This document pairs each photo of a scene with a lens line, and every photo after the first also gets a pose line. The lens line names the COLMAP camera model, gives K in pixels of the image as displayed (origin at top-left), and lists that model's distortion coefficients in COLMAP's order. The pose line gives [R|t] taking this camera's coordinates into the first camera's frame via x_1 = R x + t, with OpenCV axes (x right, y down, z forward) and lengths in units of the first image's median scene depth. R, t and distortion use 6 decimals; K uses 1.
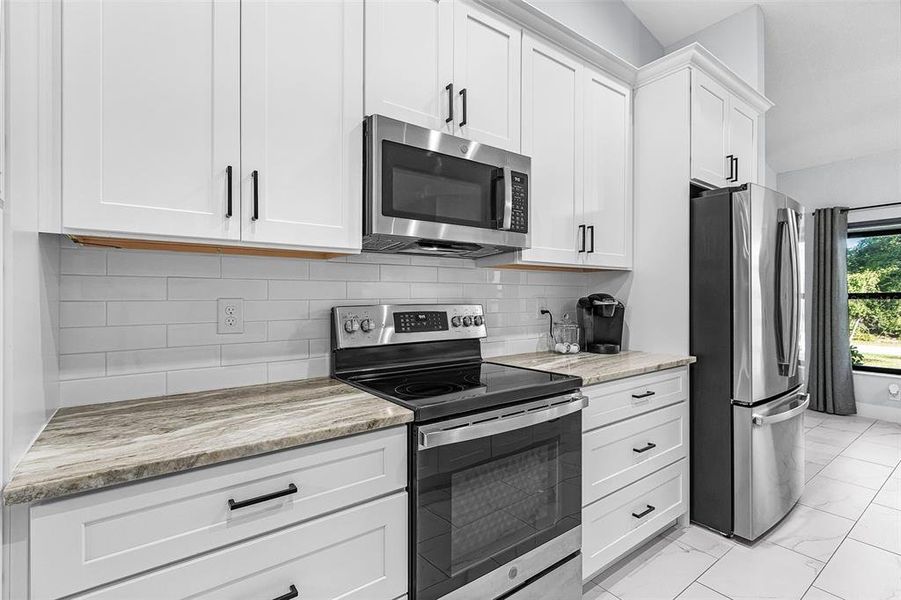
lens RADIAL K [[417.2, 0, 451.3], [0, 417.2, 304.5], [0, 0, 1]] dist [0.002960, 0.000662]
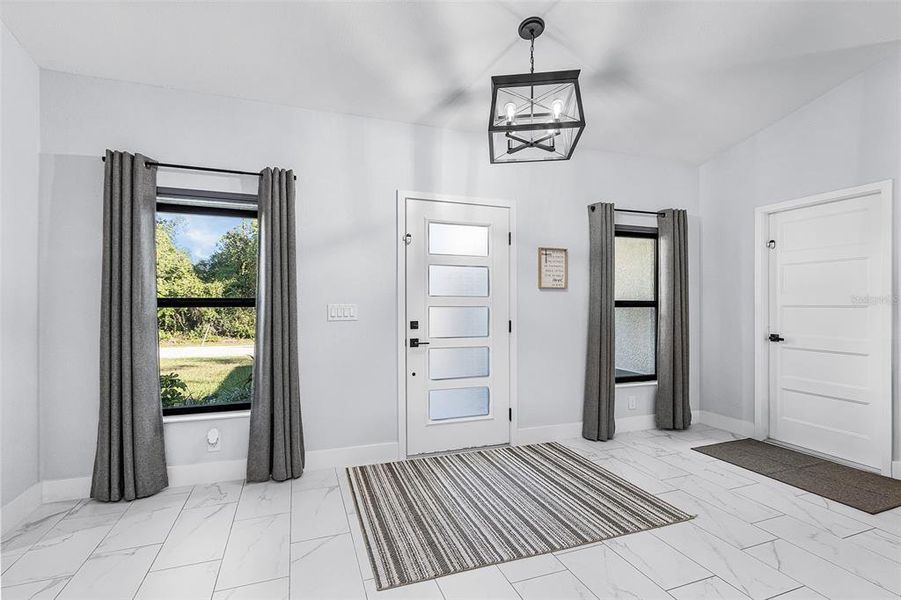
lens RADIAL K [[417.2, 0, 451.3], [0, 417.2, 304.5], [0, 0, 1]] dist [0.002960, 0.000662]
pose [[0.277065, 0.010217, 0.960797, 1.018754], [0.002618, 0.999932, -0.011388, -0.021212], [-0.960848, 0.005670, 0.277019, 0.874358]]
